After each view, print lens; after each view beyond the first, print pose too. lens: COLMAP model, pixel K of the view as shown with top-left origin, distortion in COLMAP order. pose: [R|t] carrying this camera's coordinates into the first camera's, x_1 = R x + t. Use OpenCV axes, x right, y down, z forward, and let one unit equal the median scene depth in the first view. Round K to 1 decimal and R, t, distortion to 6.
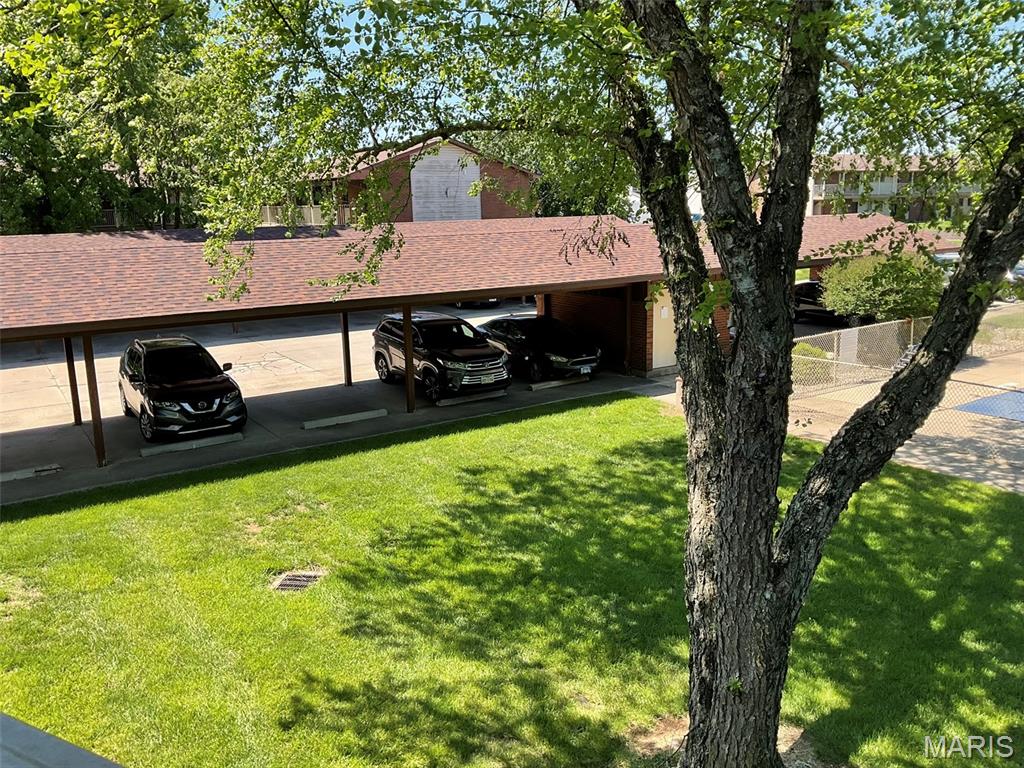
lens RADIAL K [[853.7, 0, 511.7], [0, 853.7, 384.0], [0, 0, 1]] dist [0.068582, -0.100746]
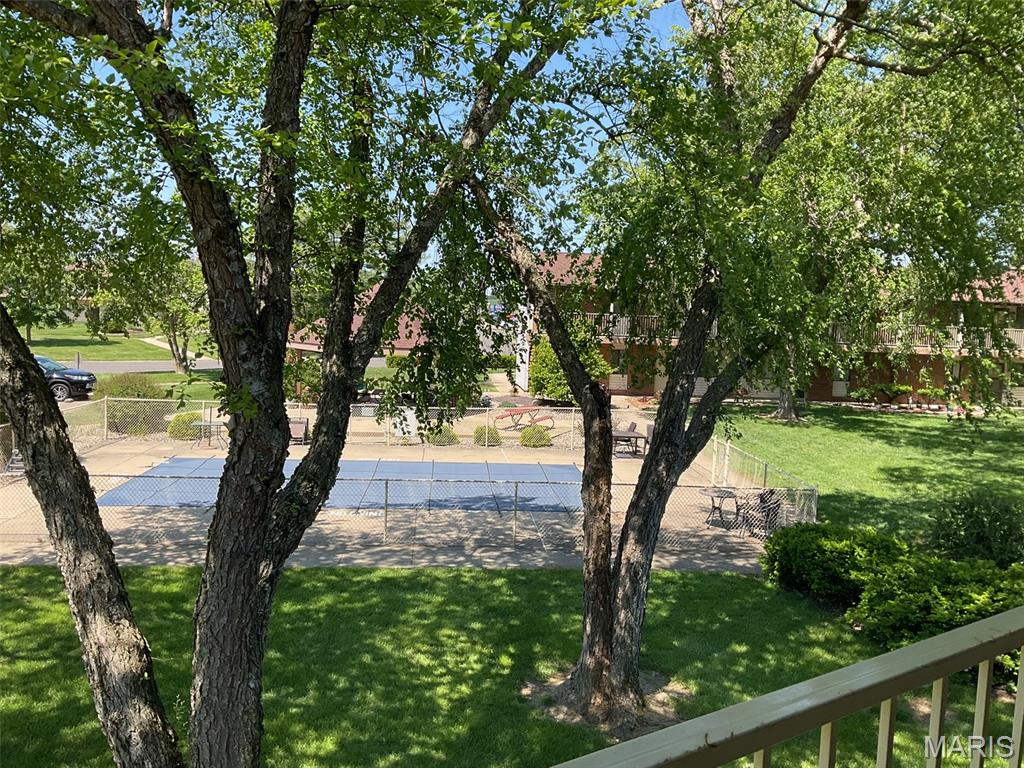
lens RADIAL K [[853.7, 0, 507.2], [0, 853.7, 383.4], [0, 0, 1]] dist [0.068582, -0.100746]
pose [[0.473828, -0.038226, 0.879787, -0.271453], [0.140275, 0.989577, -0.032552, -0.021910], [-0.869373, 0.138836, 0.474252, 0.112712]]
